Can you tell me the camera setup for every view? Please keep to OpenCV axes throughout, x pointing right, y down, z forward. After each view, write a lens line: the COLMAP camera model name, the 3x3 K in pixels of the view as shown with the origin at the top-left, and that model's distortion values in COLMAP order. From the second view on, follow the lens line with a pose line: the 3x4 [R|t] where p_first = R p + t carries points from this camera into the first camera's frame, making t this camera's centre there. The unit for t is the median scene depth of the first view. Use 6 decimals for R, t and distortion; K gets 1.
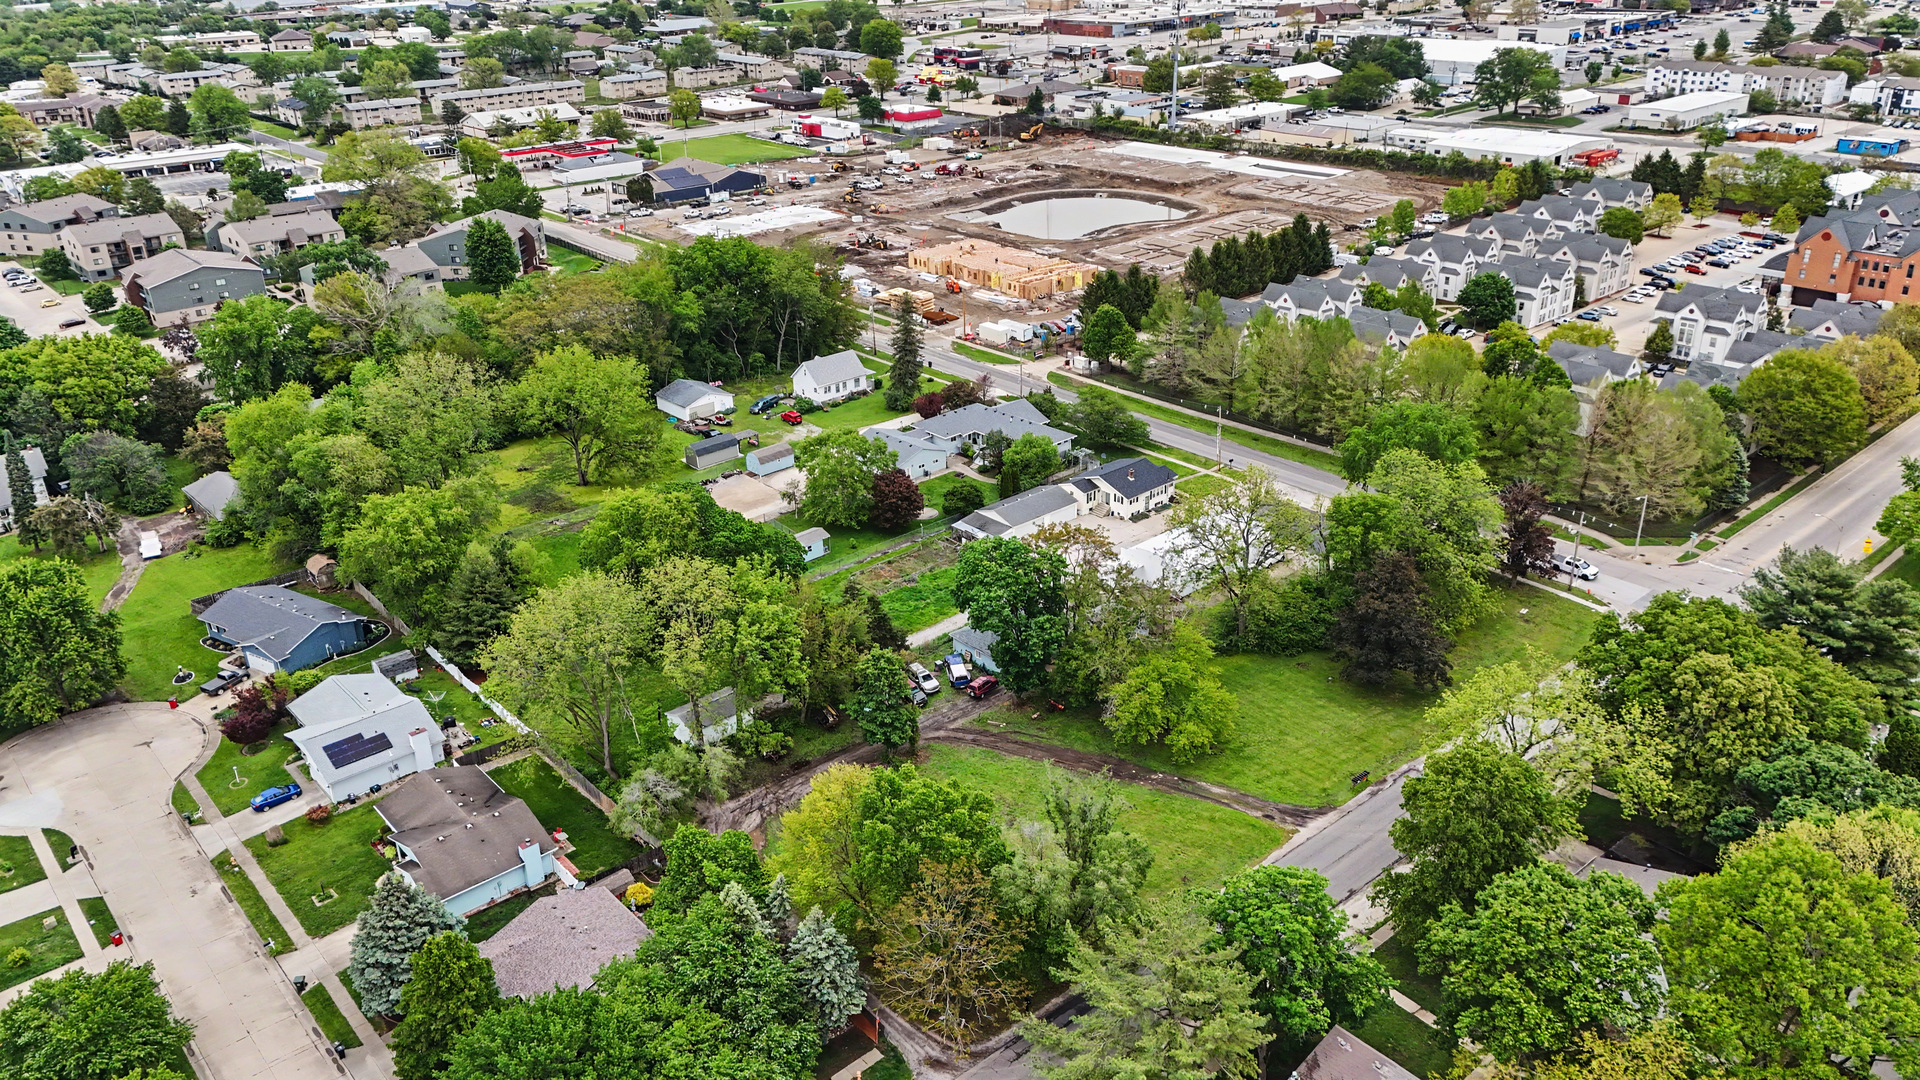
lens RADIAL K [[1405.4, 0, 952.4], [0, 1405.4, 527.5], [0, 0, 1]] dist [0.071975, -0.063952]
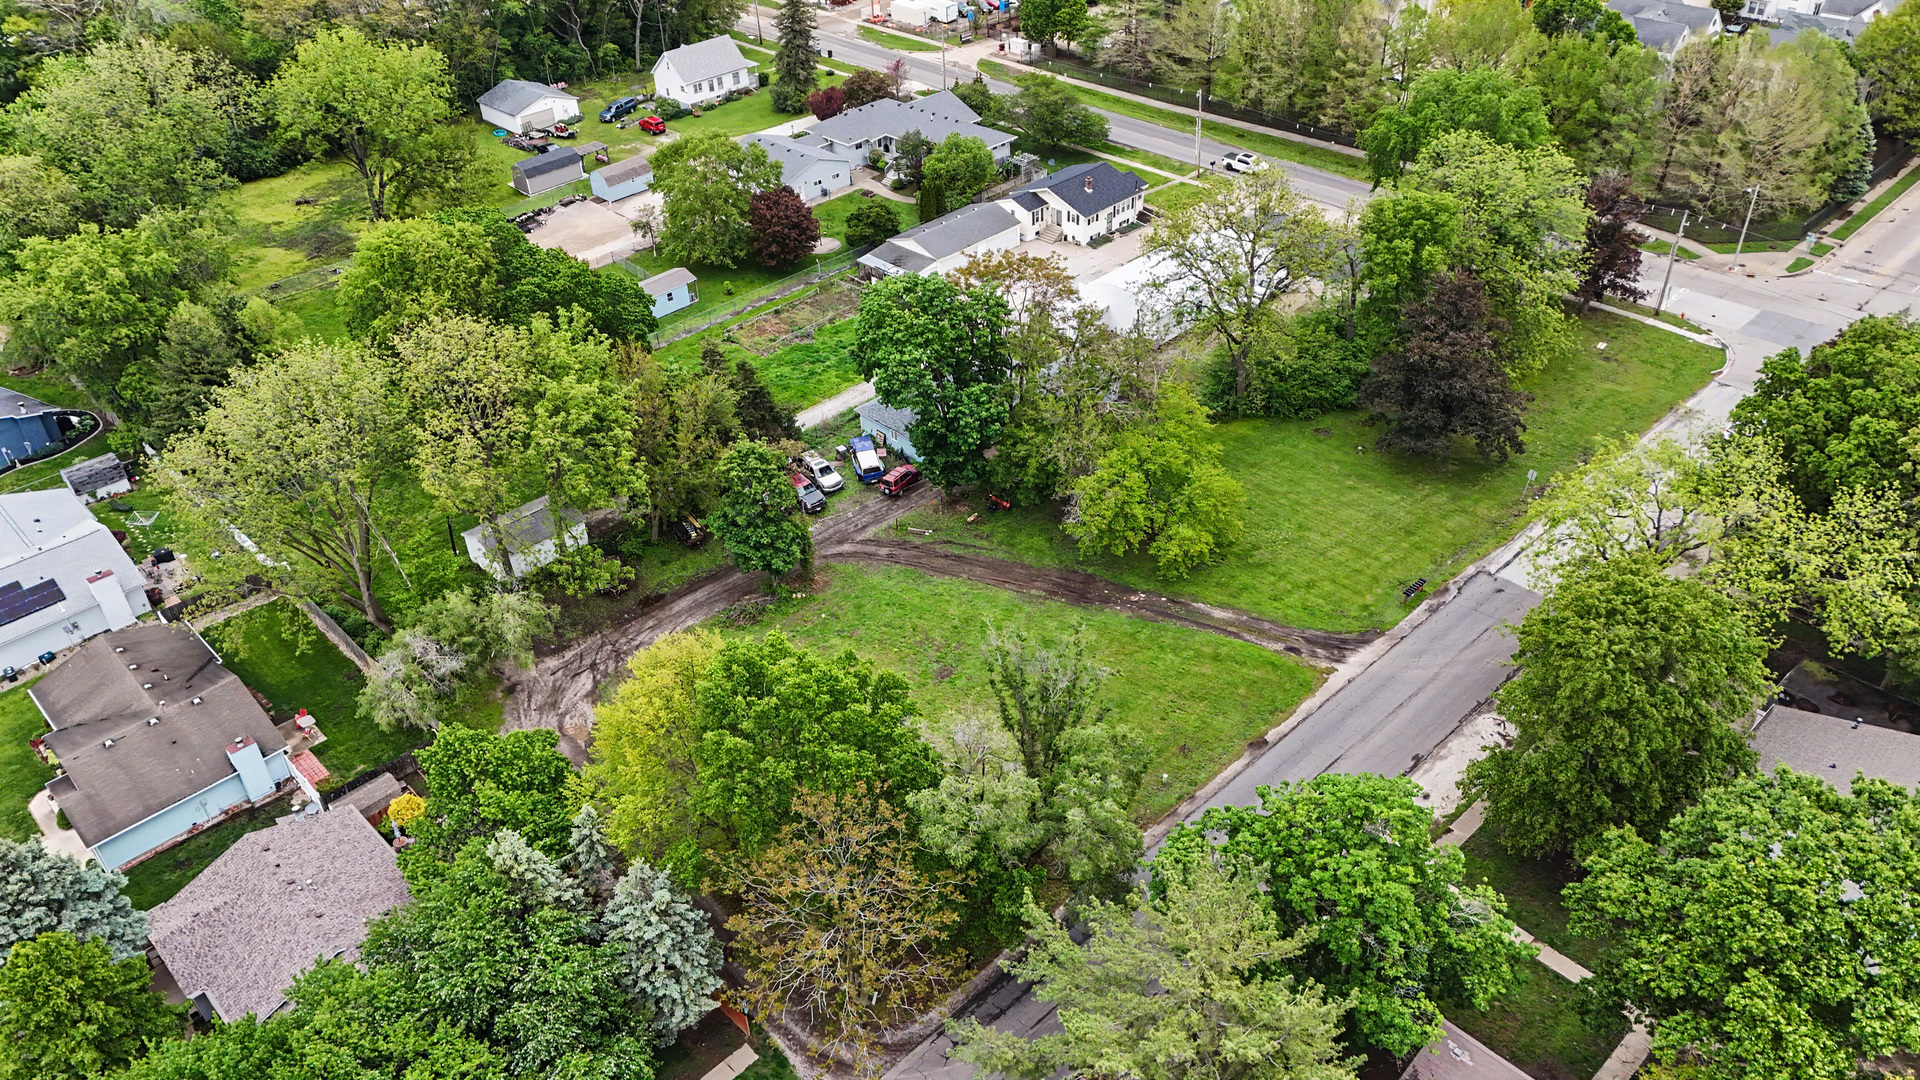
lens RADIAL K [[1405.4, 0, 954.5], [0, 1405.4, 542.4], [0, 0, 1]] dist [0.071975, -0.063952]
pose [[0.998409, -0.040816, 0.038913, 0.019327], [0.032530, 0.980498, 0.193817, 0.002680], [-0.046065, -0.192243, 0.980266, 0.255957]]
